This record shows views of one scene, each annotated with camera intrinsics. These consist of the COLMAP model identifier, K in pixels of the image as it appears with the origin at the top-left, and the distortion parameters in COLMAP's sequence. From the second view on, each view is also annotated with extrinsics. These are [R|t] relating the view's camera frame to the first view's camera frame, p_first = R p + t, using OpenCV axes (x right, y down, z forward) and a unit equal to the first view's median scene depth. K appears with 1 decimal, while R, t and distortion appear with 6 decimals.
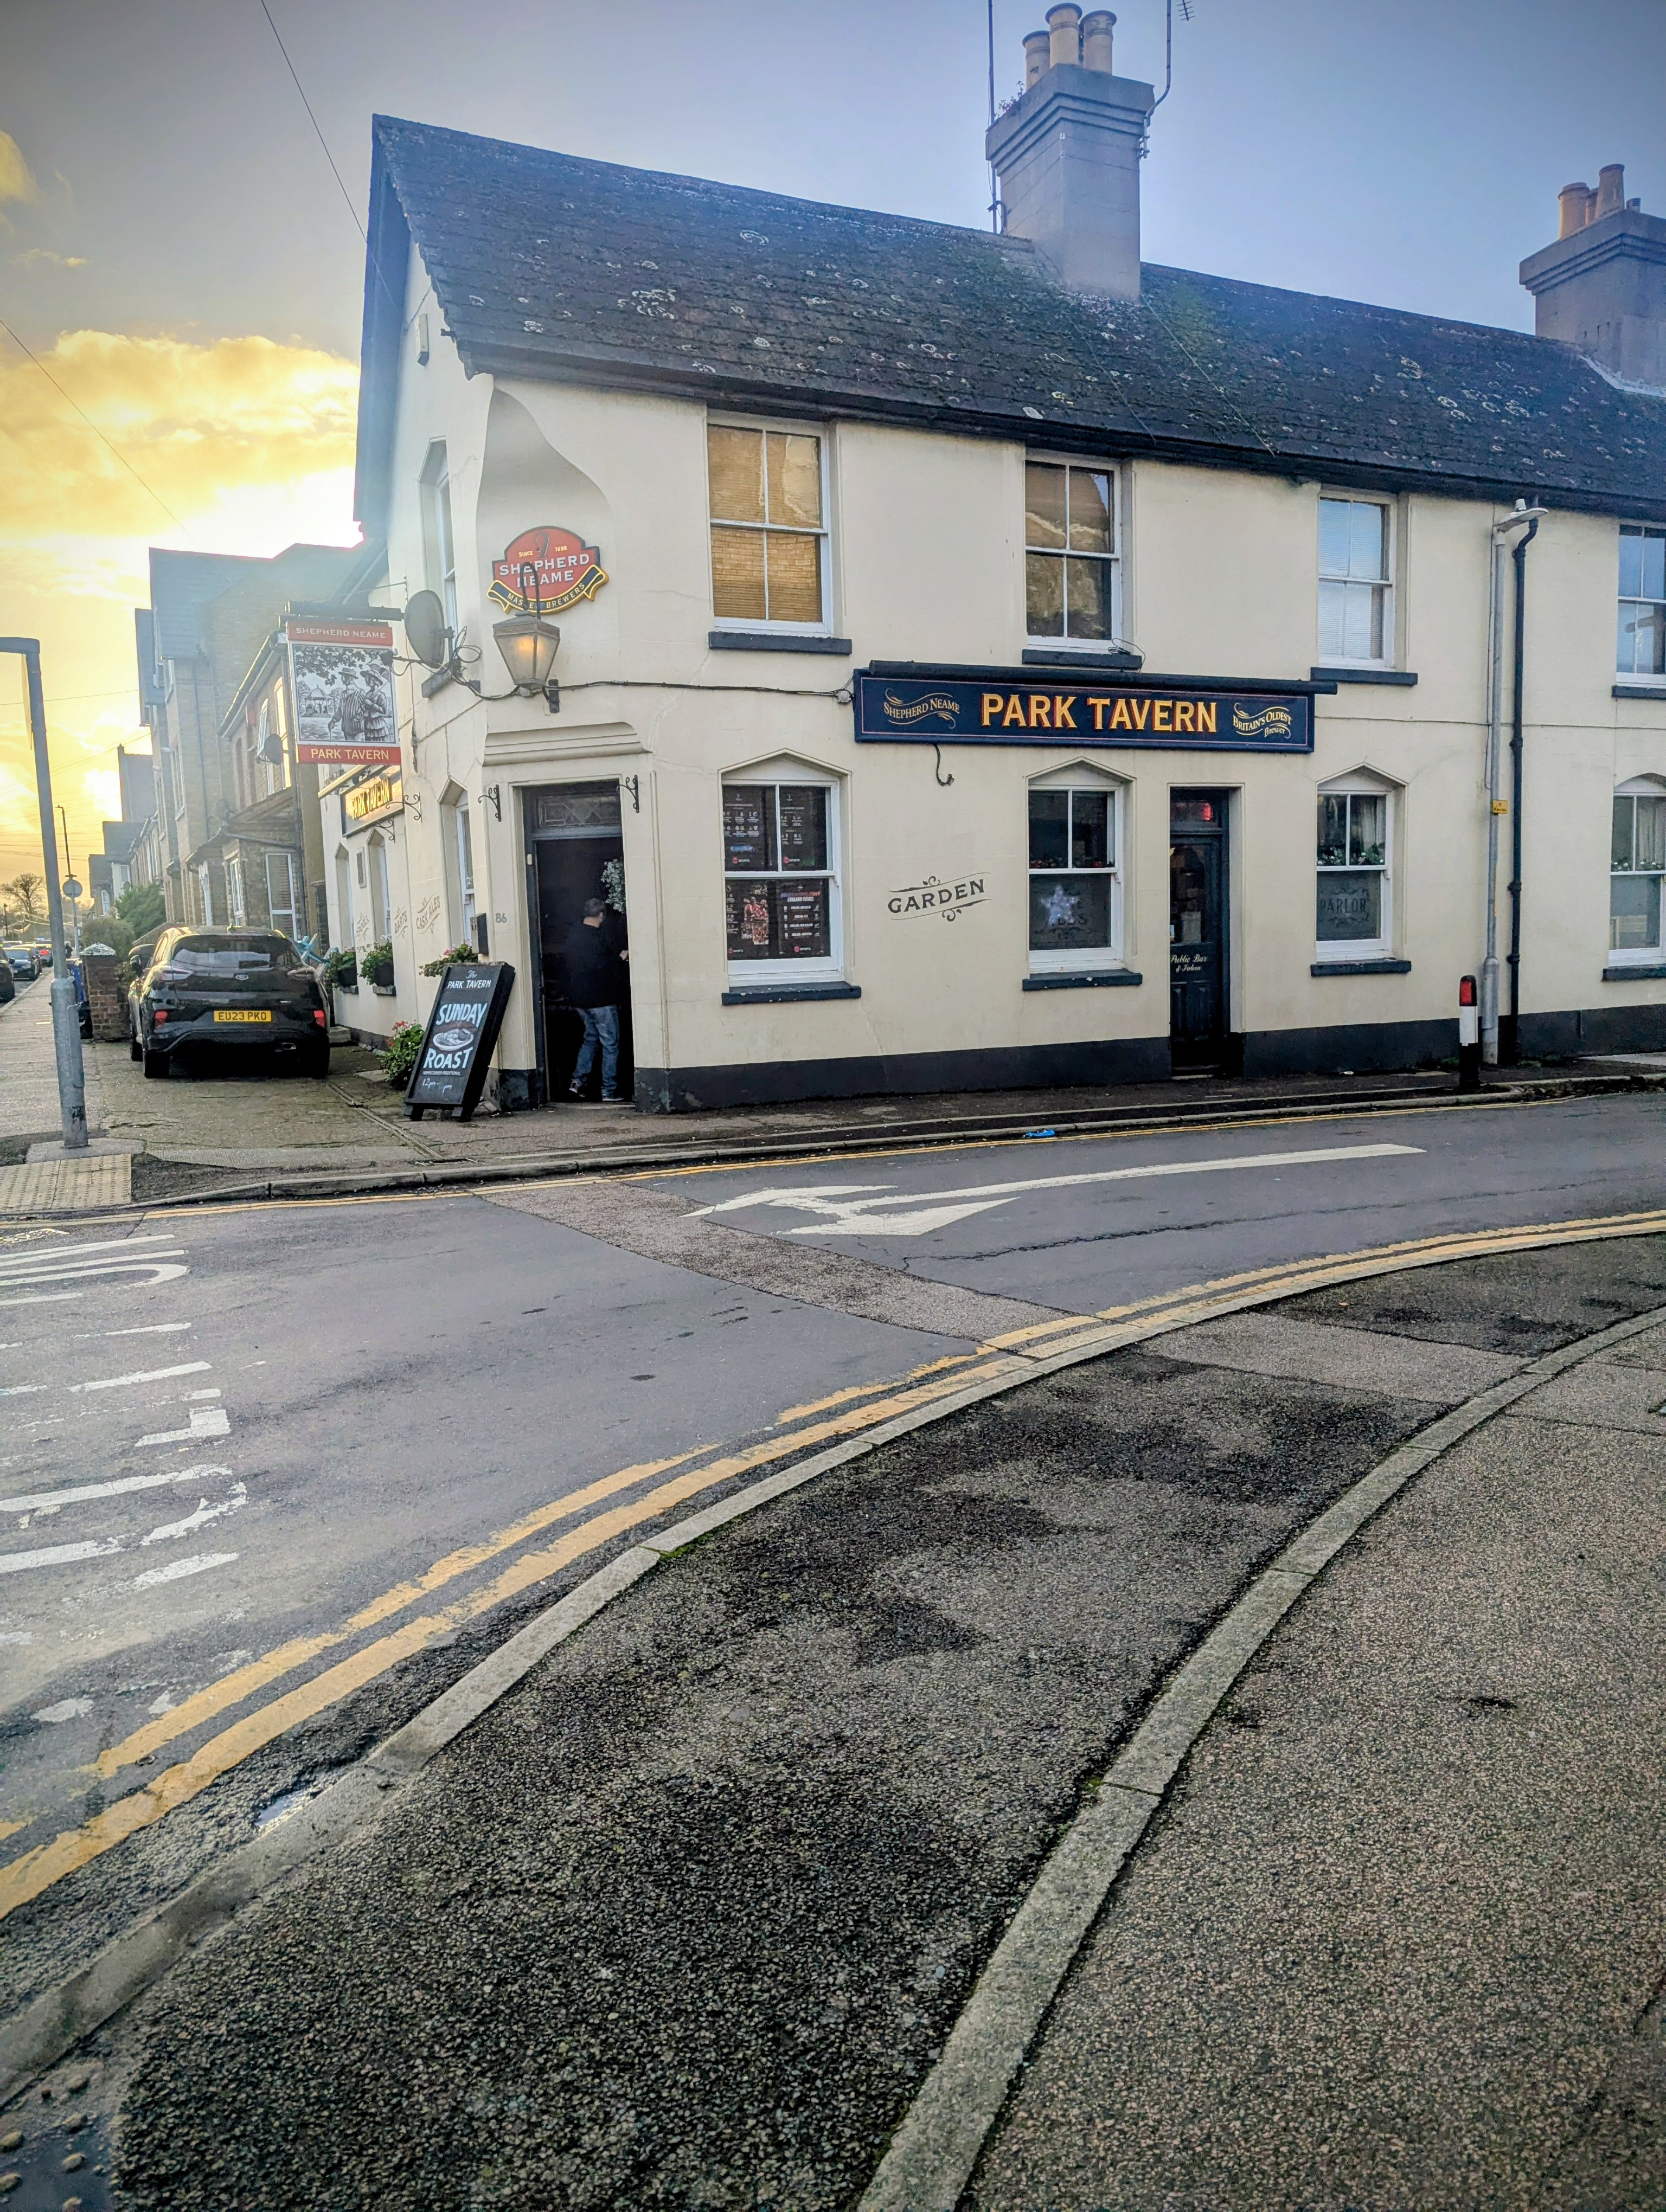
lens RADIAL K [[1578.8, 0, 841.5], [0, 1578.8, 1146.1], [0, 0, 1]] dist [0.054746, -0.000146]
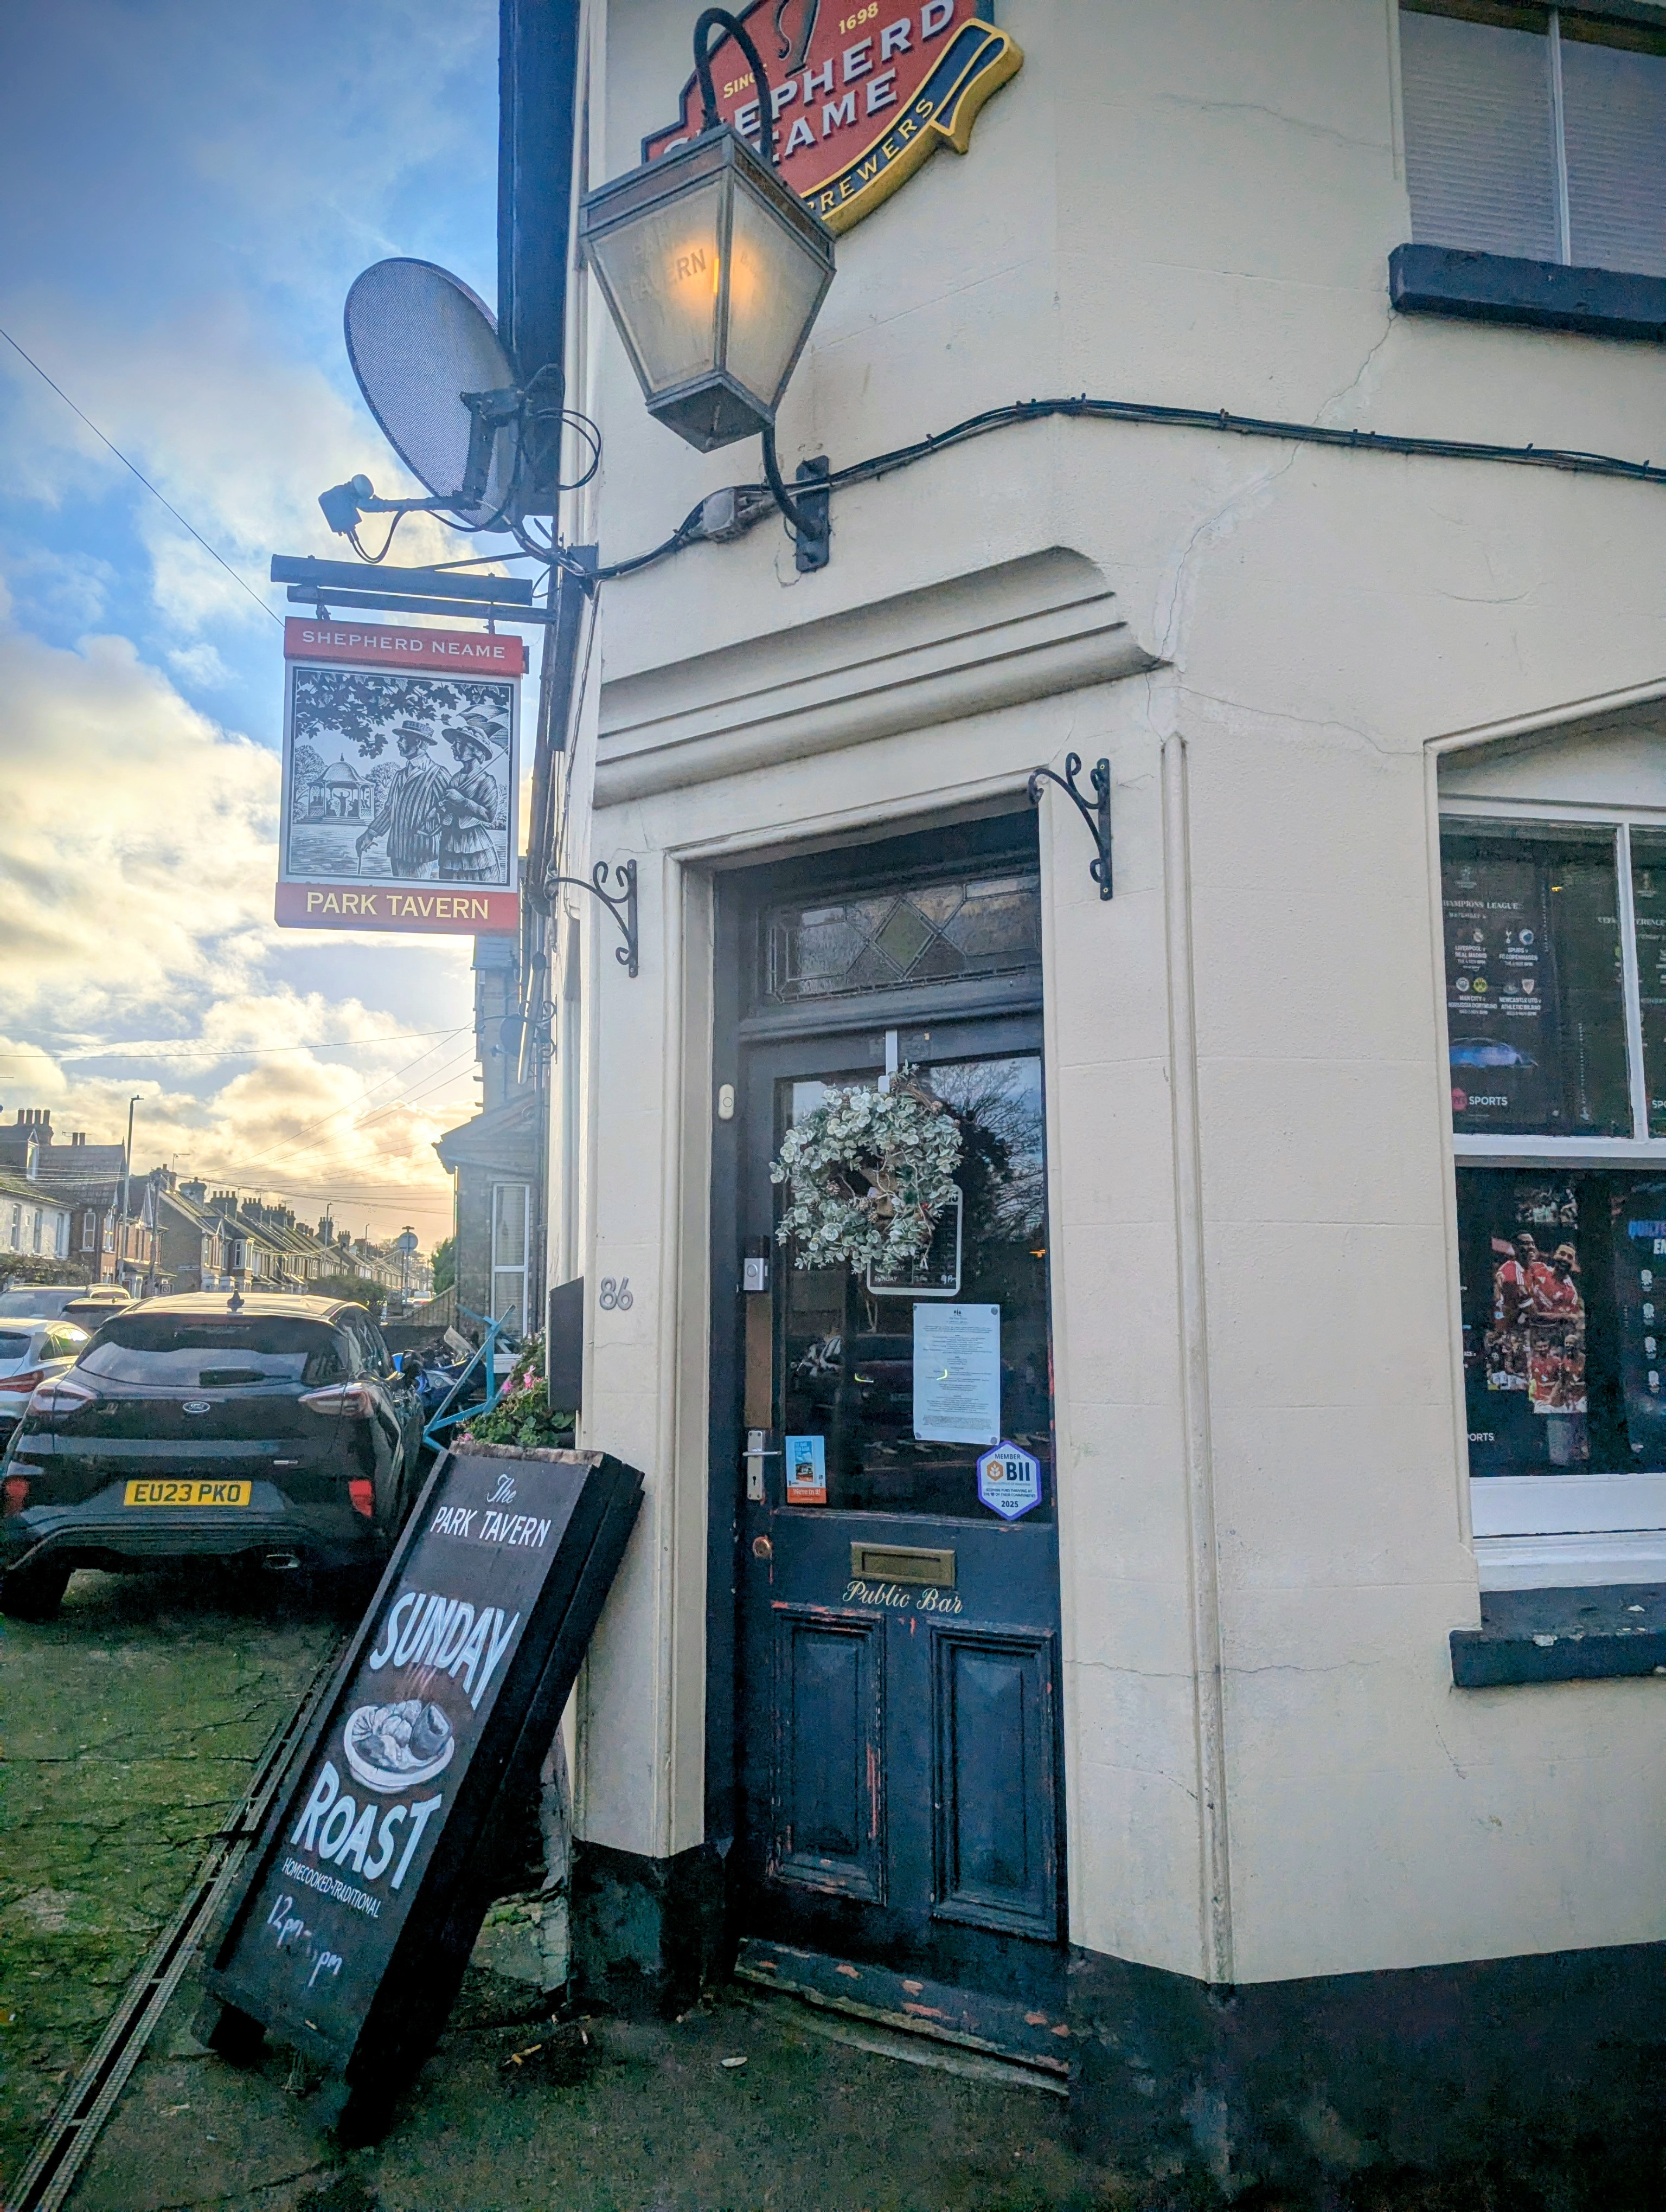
lens RADIAL K [[1578.8, 0, 841.5], [0, 1578.8, 1146.1], [0, 0, 1]] dist [0.054746, -0.000146]
pose [[0.972152, -0.002199, -0.234343, -0.104444], [-0.050733, 0.974270, -0.219600, -0.107277], [0.228796, 0.225373, 0.947026, 0.716176]]
